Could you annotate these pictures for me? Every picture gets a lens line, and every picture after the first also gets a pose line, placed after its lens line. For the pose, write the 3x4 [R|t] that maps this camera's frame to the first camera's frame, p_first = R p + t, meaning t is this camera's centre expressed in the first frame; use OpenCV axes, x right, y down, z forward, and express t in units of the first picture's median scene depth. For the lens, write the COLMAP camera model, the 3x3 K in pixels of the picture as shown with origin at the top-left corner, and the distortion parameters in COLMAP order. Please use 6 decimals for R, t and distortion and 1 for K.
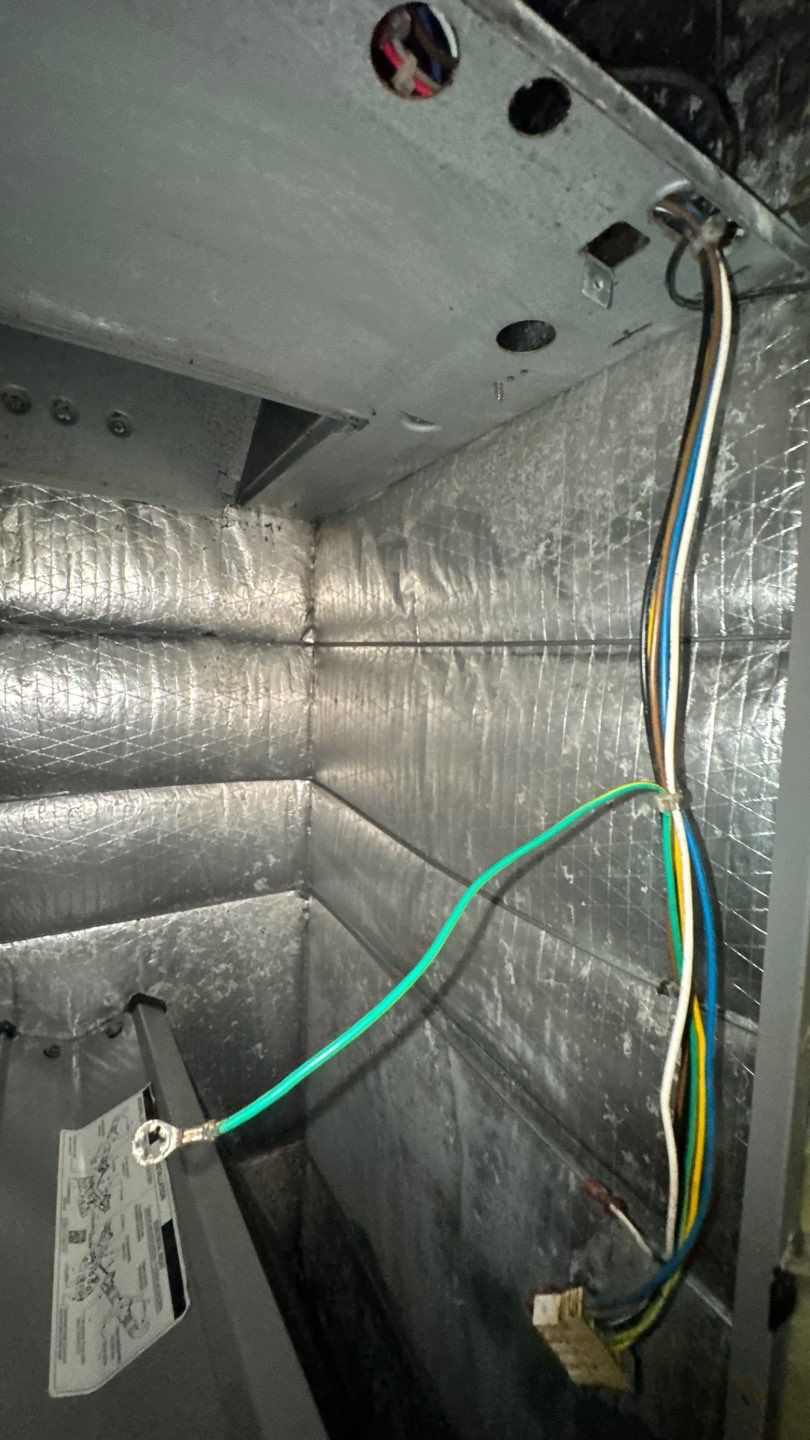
lens RADIAL K [[579.2, 0, 405.8], [0, 579.2, 719.0], [0, 0, 1]] dist [-0.004884, 0.000975]
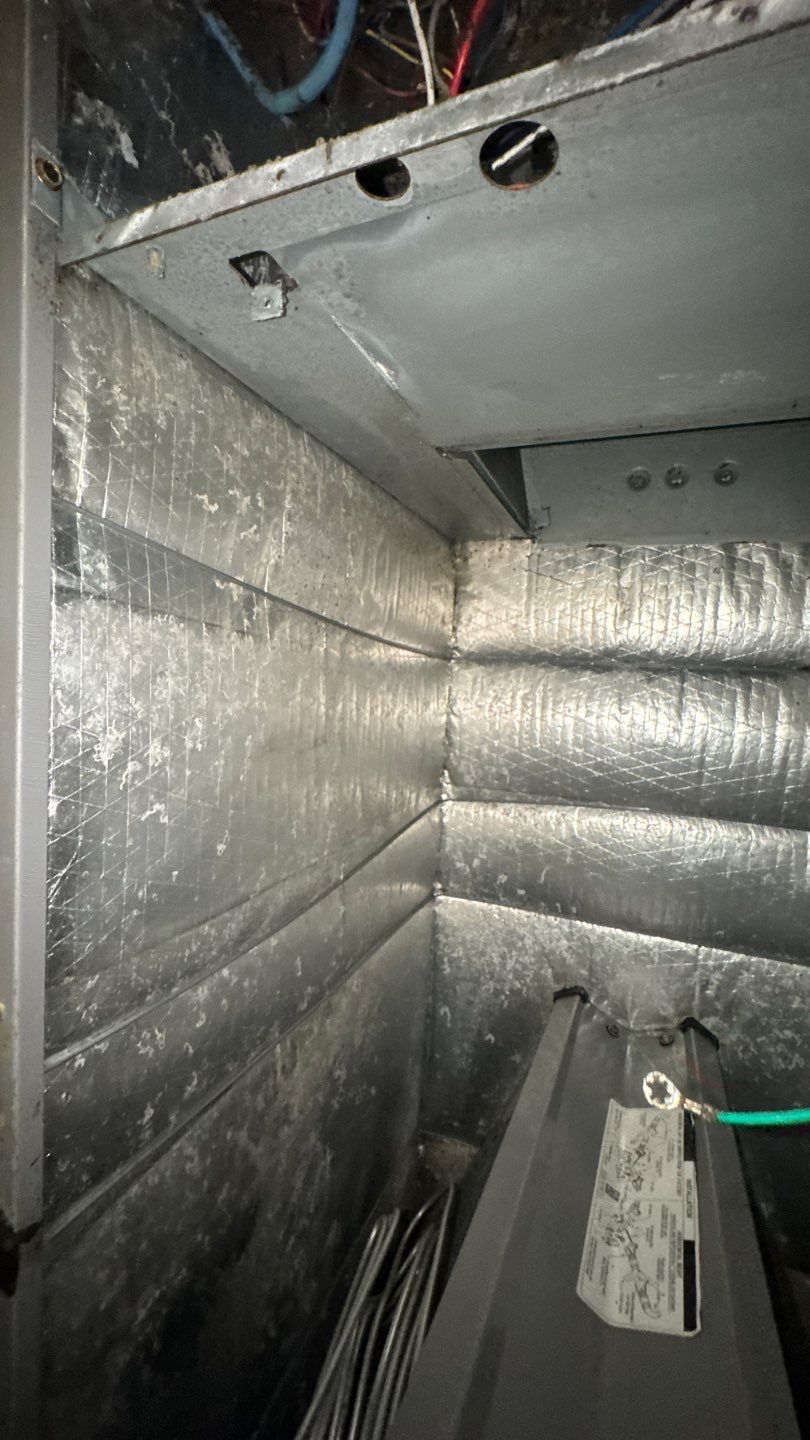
lens RADIAL K [[579.2, 0, 403.0], [0, 579.2, 715.6], [0, 0, 1]] dist [-0.004884, 0.000975]
pose [[0.574767, 0.053443, -0.816570, 0.052273], [-0.100822, 0.994887, -0.005853, -0.000506], [0.812082, 0.085693, 0.577217, -0.056040]]
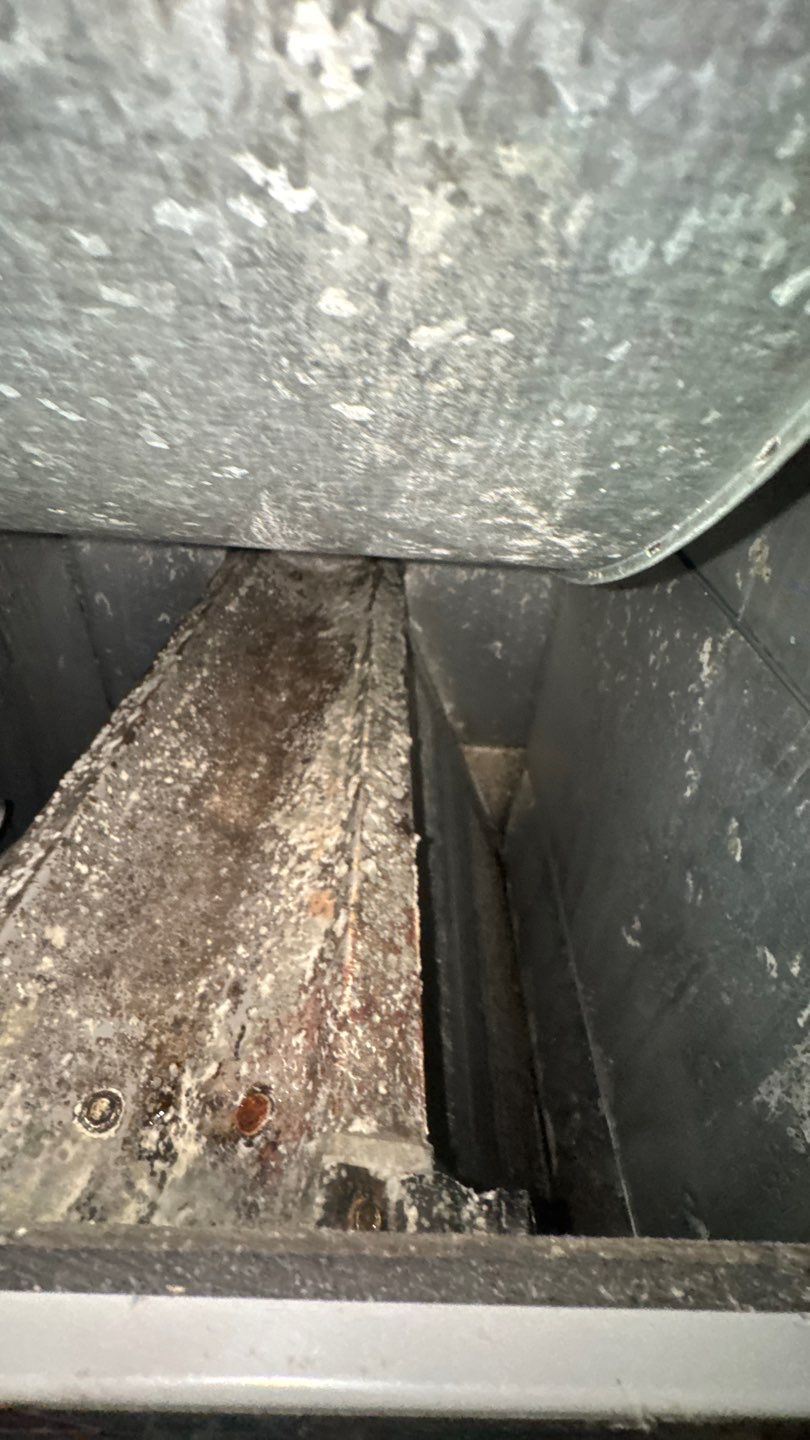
lens RADIAL K [[579.2, 0, 405.6], [0, 579.2, 718.1], [0, 0, 1]] dist [-0.004884, 0.000975]
pose [[0.850481, 0.333680, -0.406619, 0.030639], [-0.074921, 0.841997, 0.534255, 0.221658], [0.520642, -0.423910, 0.741102, 0.245138]]
